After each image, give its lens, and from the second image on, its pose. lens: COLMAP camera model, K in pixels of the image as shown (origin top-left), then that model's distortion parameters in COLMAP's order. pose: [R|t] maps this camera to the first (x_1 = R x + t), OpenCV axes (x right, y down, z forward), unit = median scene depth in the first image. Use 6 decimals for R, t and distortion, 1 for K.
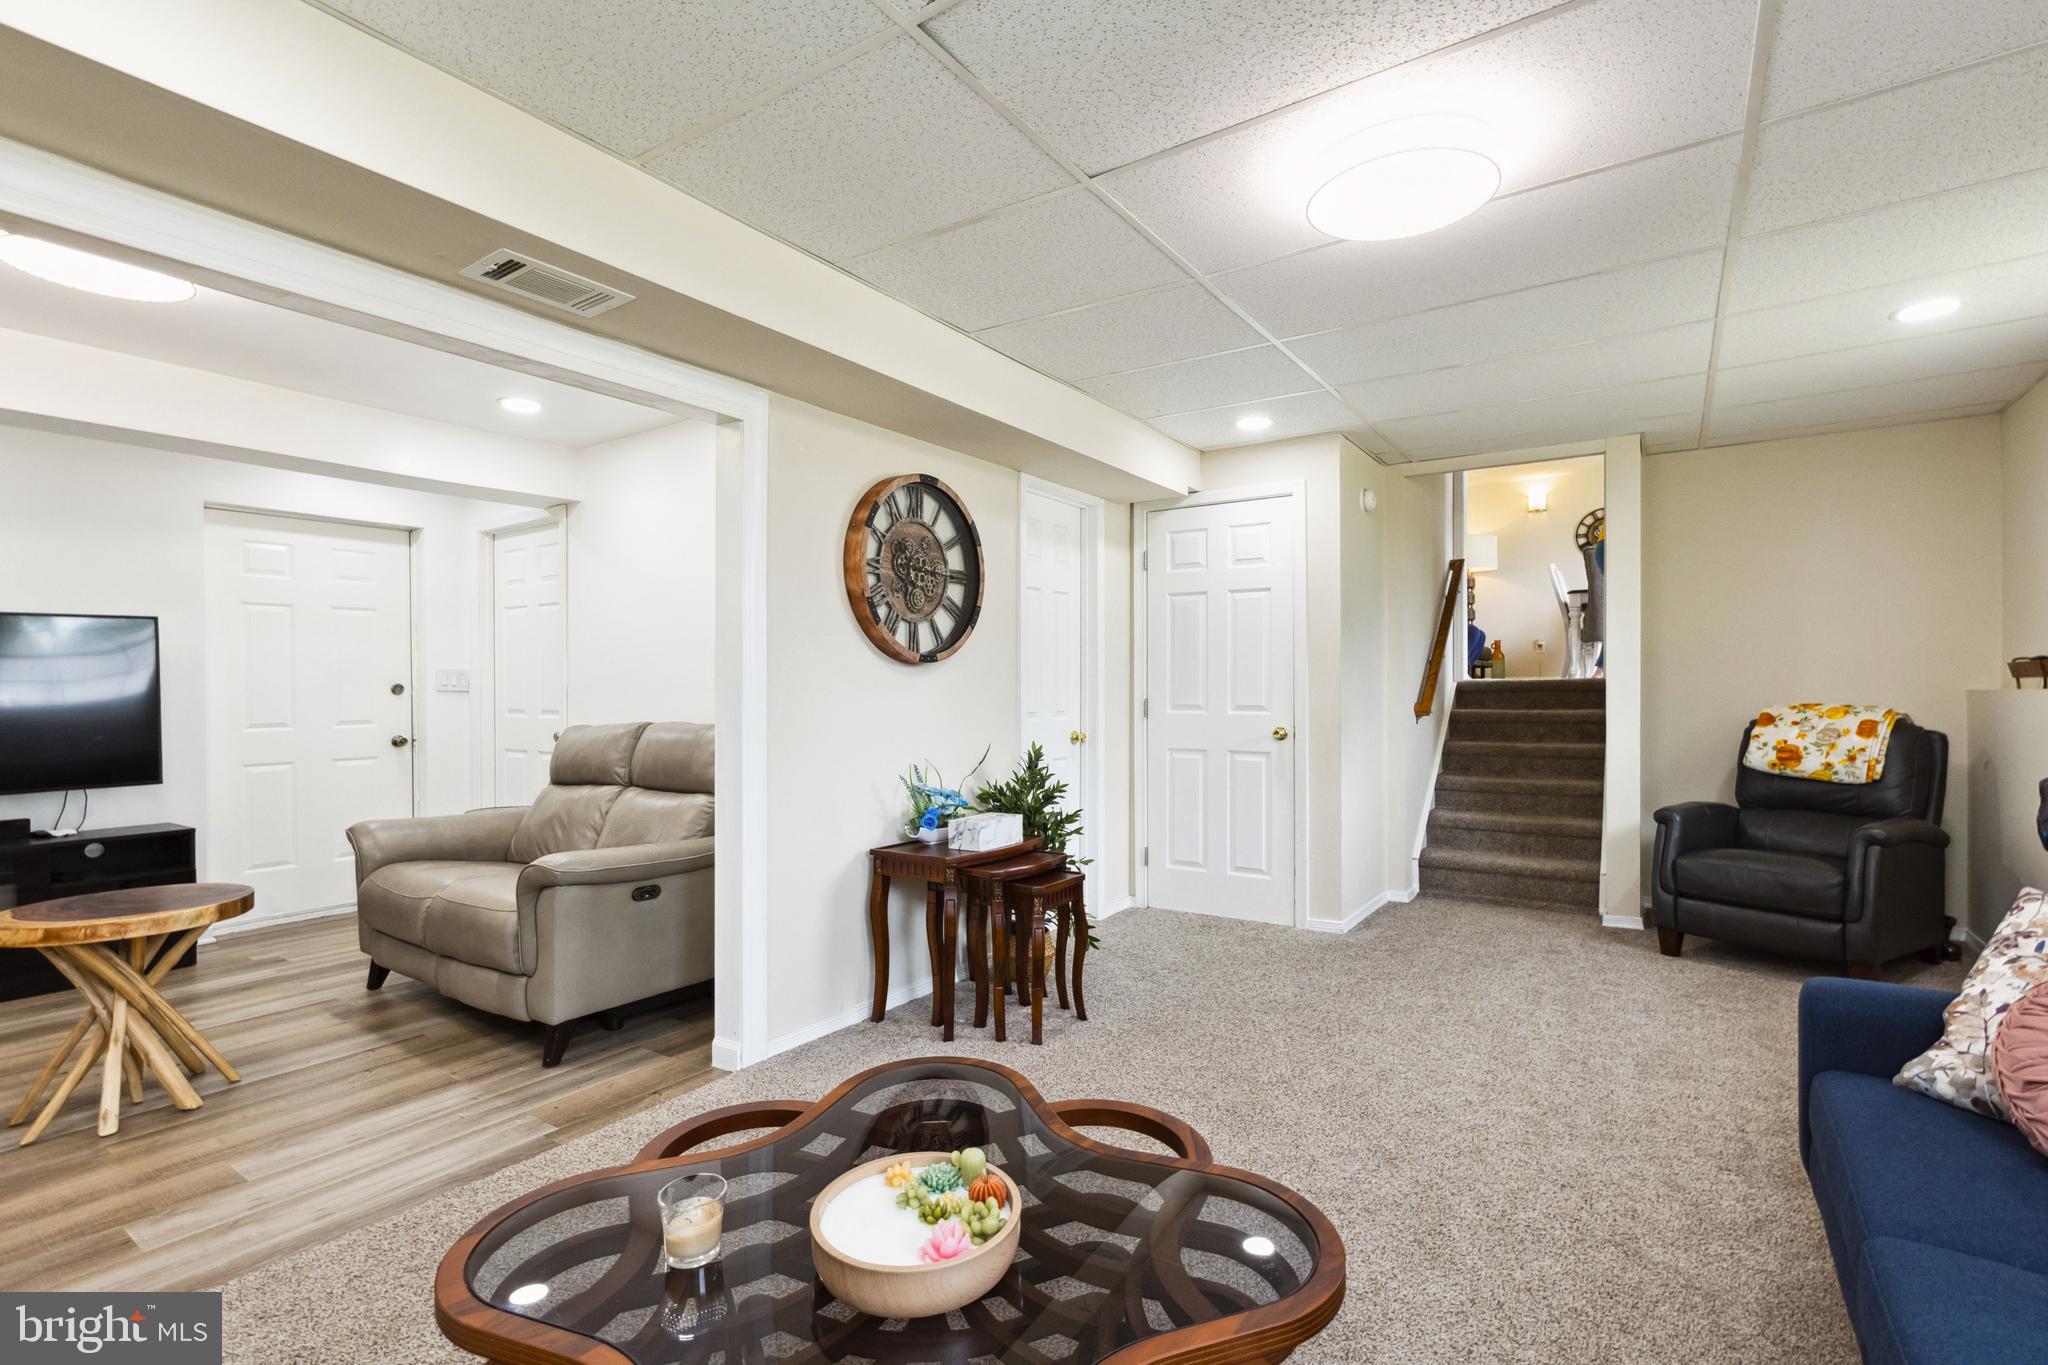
lens RADIAL K [[936.8, 0, 1031.5], [0, 936.8, 687.5], [0, 0, 1]] dist [-0.002878, -0.000071]
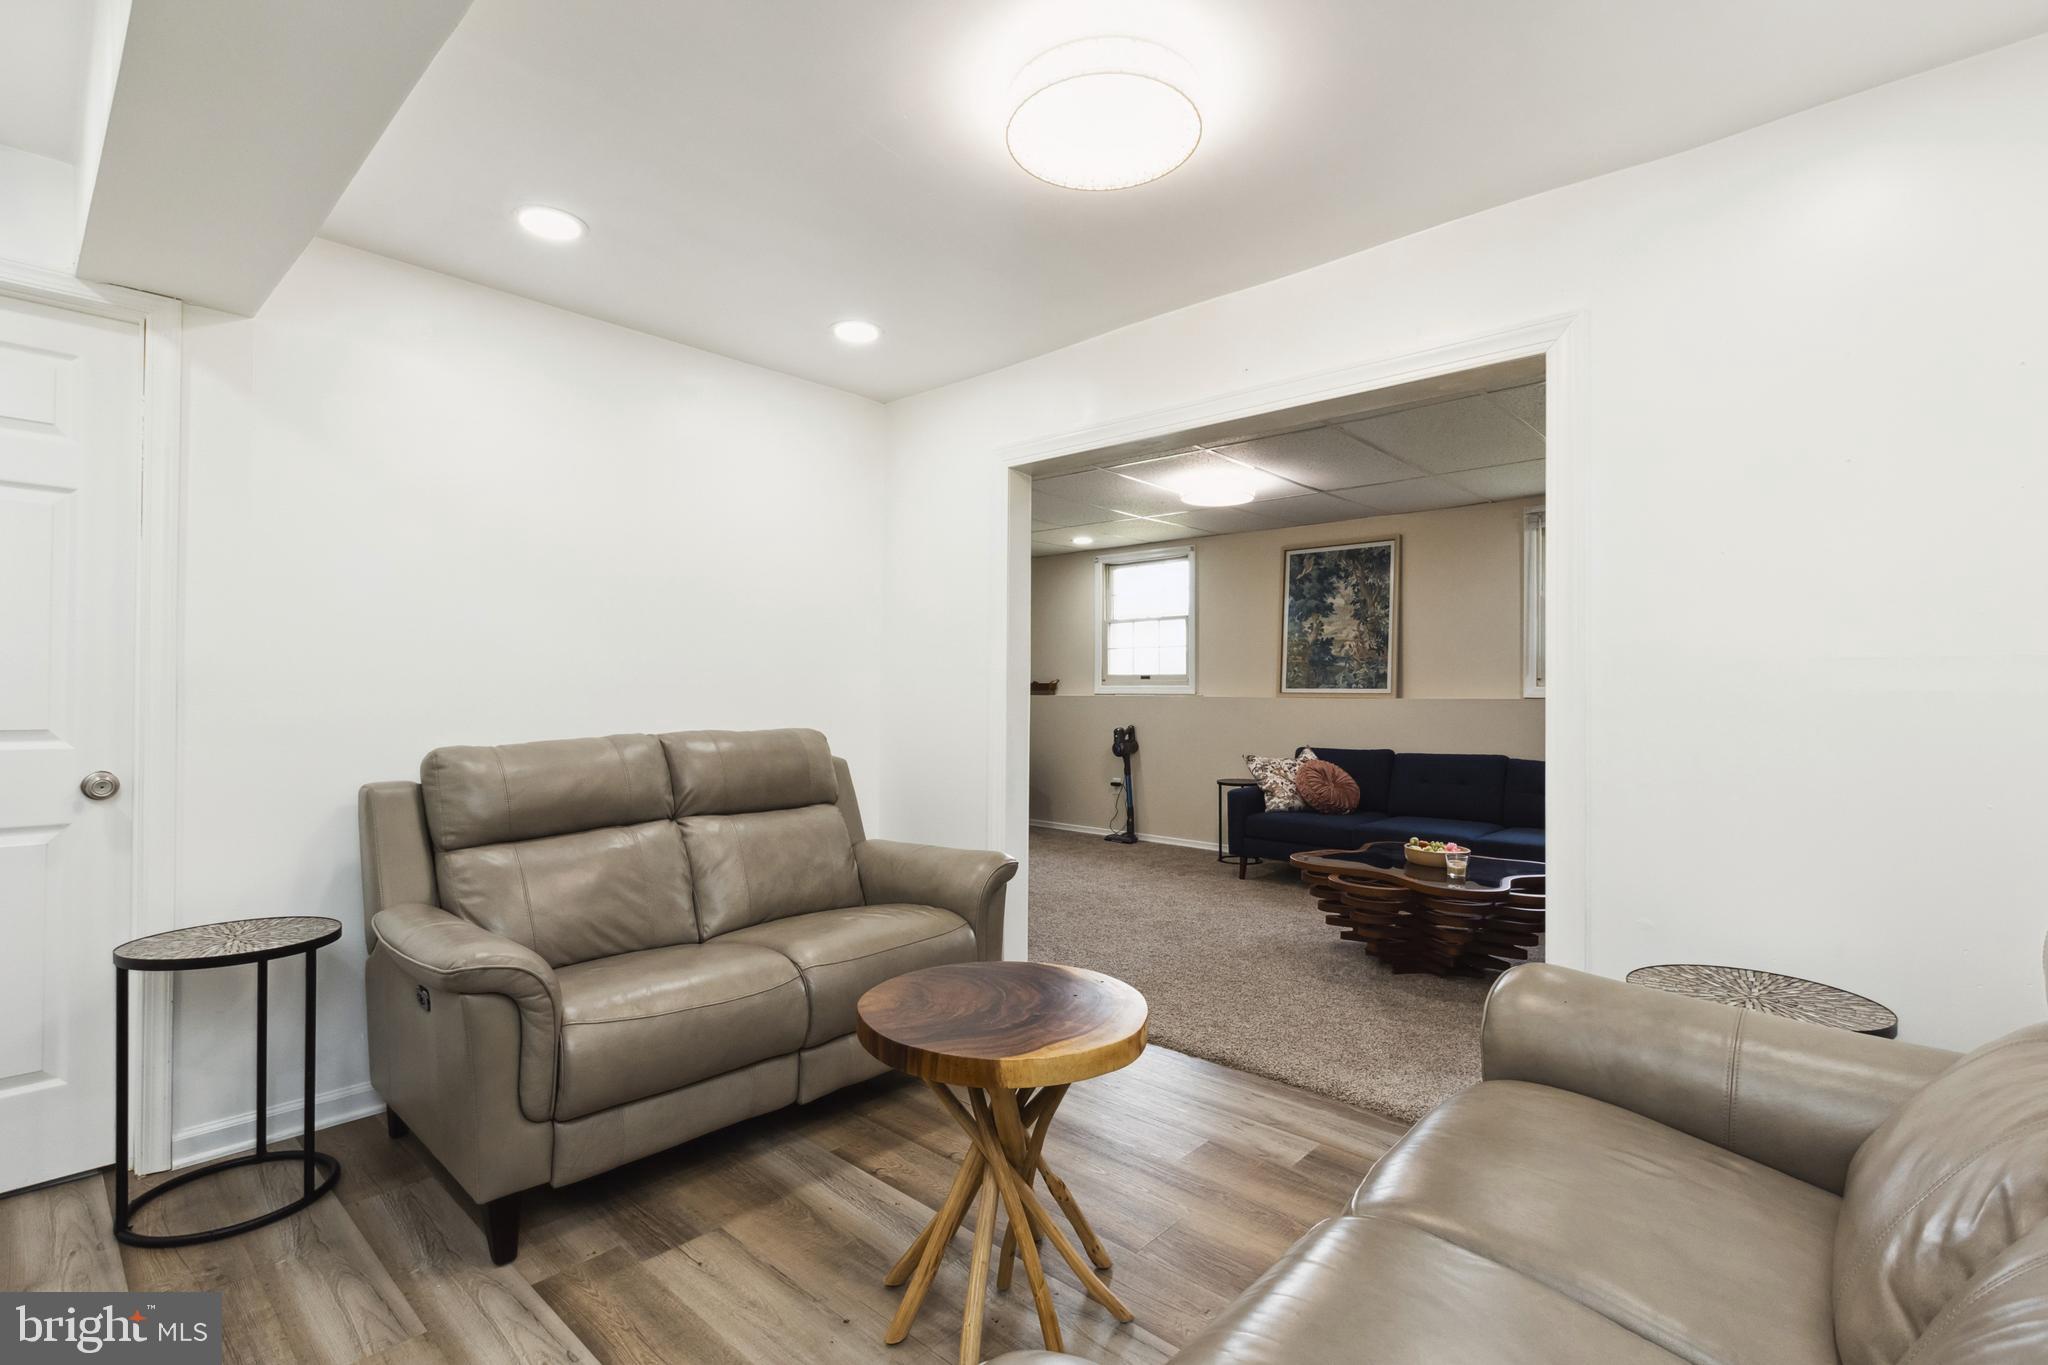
lens RADIAL K [[936.8, 0, 1028.2], [0, 936.8, 686.6], [0, 0, 1]] dist [-0.002878, -0.000071]
pose [[0.138539, 0.008636, 0.990319, -1.133051], [-0.011989, 0.999903, -0.007043, 0.001428], [-0.990284, -0.010897, 0.138629, 0.612491]]
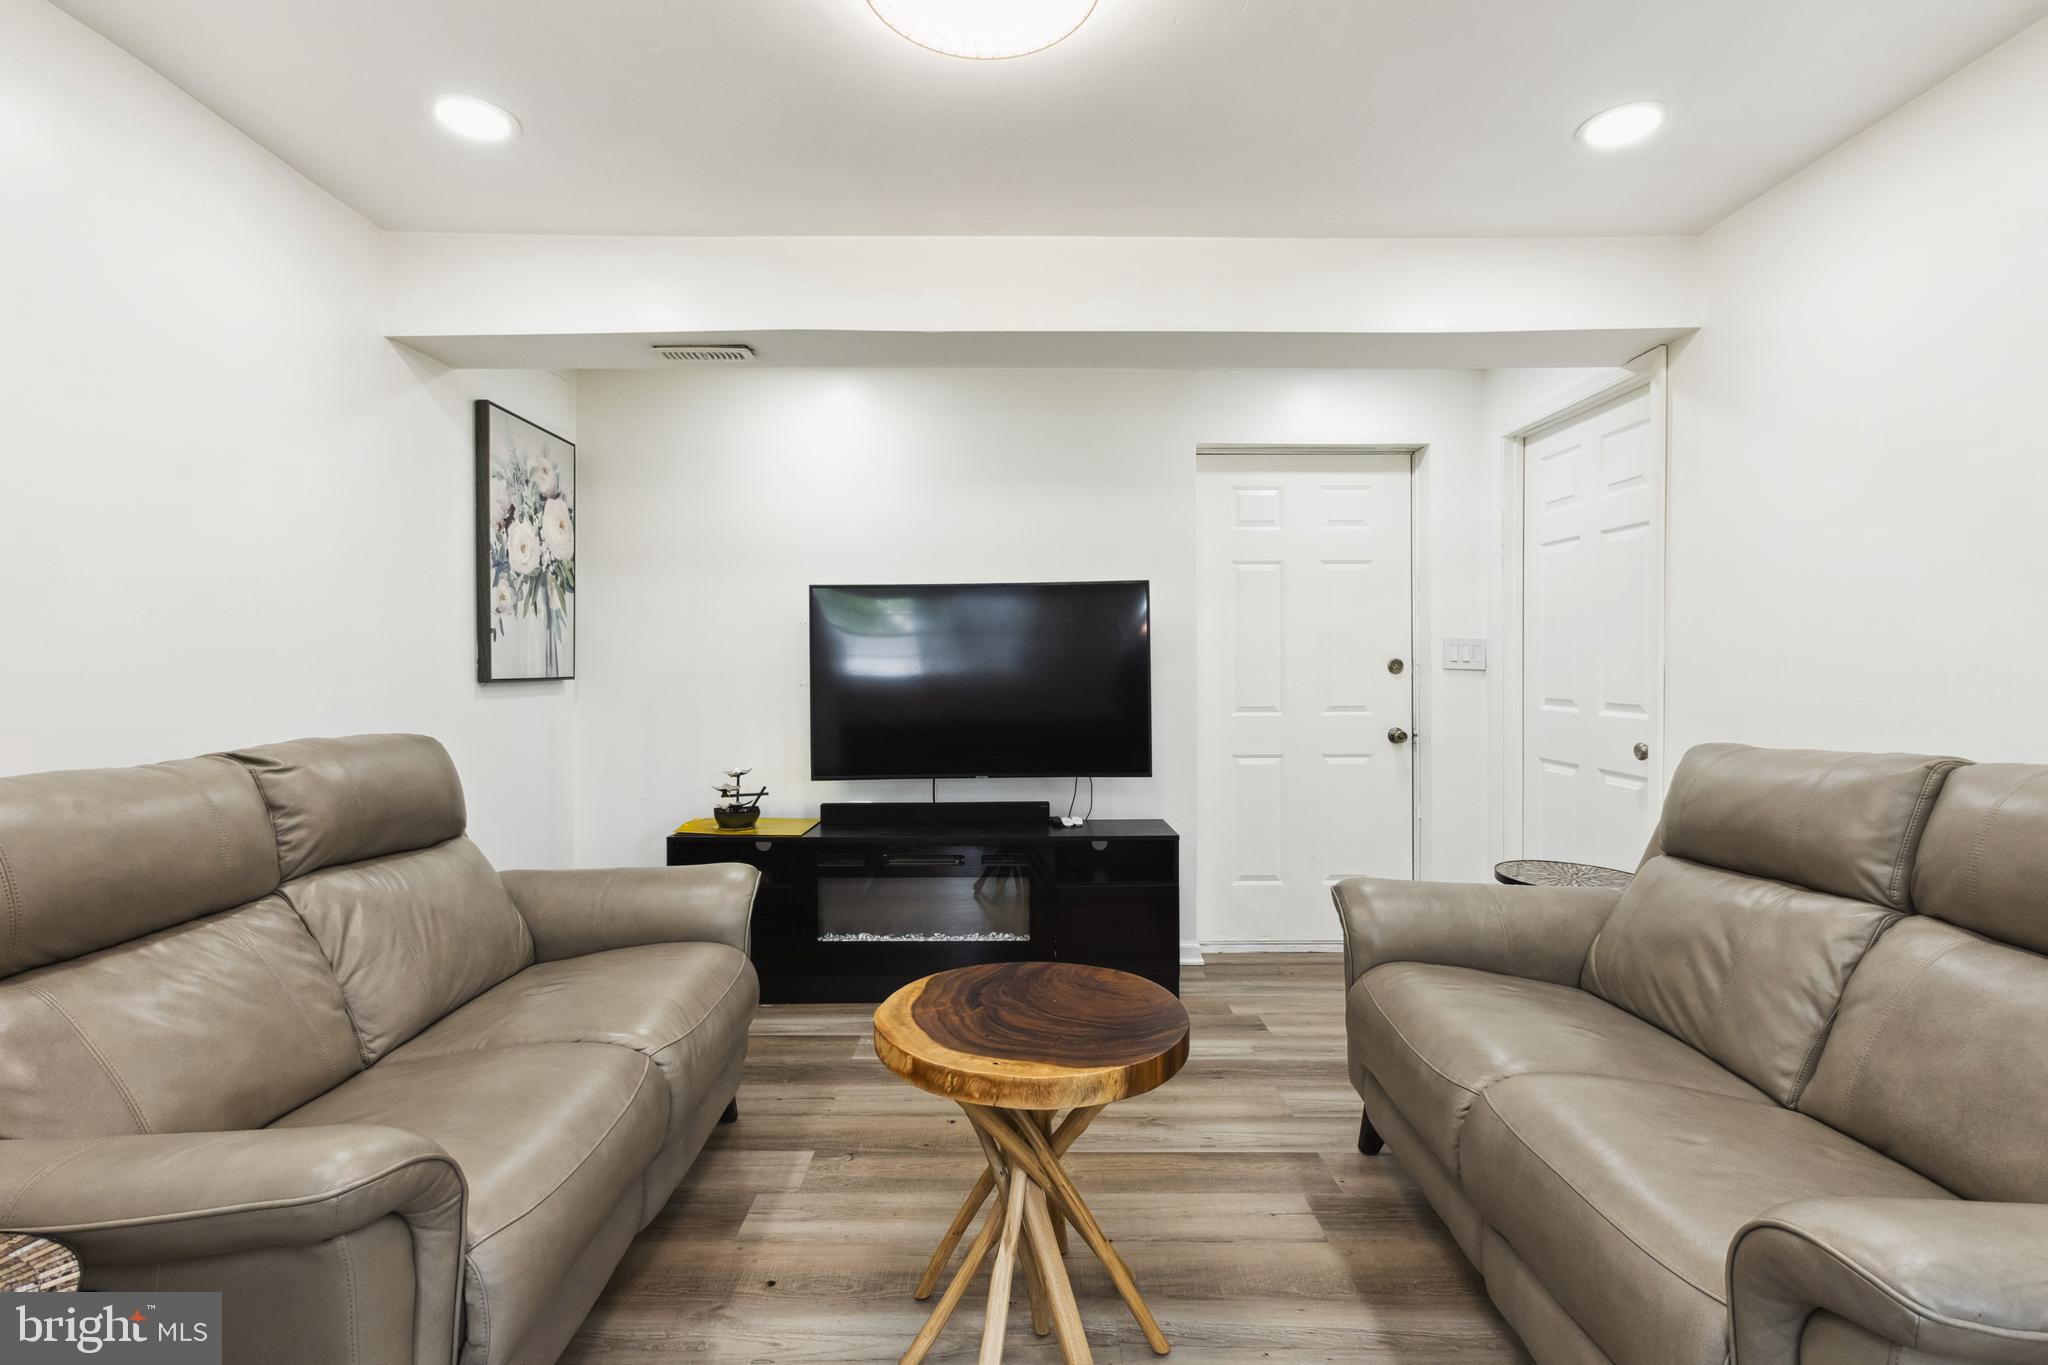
lens RADIAL K [[936.8, 0, 1031.7], [0, 936.8, 664.6], [0, 0, 1]] dist [-0.002878, -0.000071]
pose [[0.578878, 0.008642, -0.815368, -0.314228], [-0.004287, 0.999962, 0.007555, -0.005367], [0.815403, -0.000878, 0.578894, 0.438241]]
